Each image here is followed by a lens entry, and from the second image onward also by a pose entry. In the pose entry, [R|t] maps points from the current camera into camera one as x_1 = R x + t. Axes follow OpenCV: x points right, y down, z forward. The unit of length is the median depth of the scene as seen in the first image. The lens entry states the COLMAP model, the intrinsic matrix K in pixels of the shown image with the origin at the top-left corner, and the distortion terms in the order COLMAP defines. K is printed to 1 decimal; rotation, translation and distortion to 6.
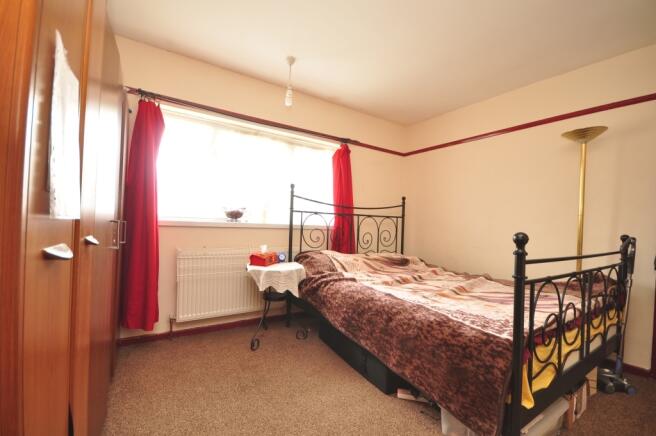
lens RADIAL K [[302.4, 0, 328.0], [0, 302.4, 218.0], [0, 0, 1]] dist [-0.000105, 0.000008]
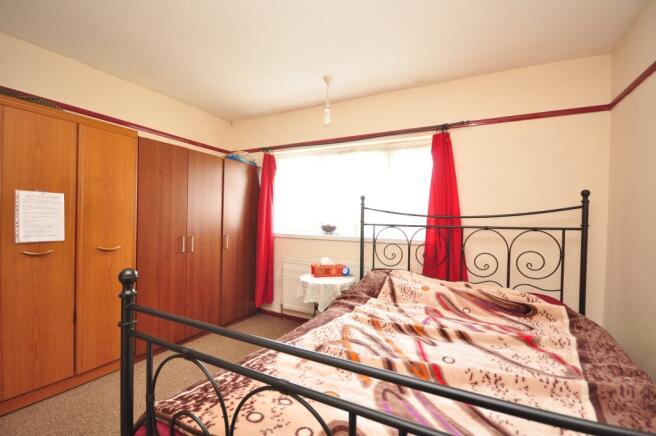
lens RADIAL K [[287.4, 0, 329.1], [0, 287.4, 228.8], [0, 0, 1]] dist [0.000801, 0.000027]
pose [[0.470388, -0.000539, -0.882460, 0.610432], [0.012892, 0.999897, 0.006261, -0.015512], [0.882366, -0.014321, 0.470346, 0.467782]]
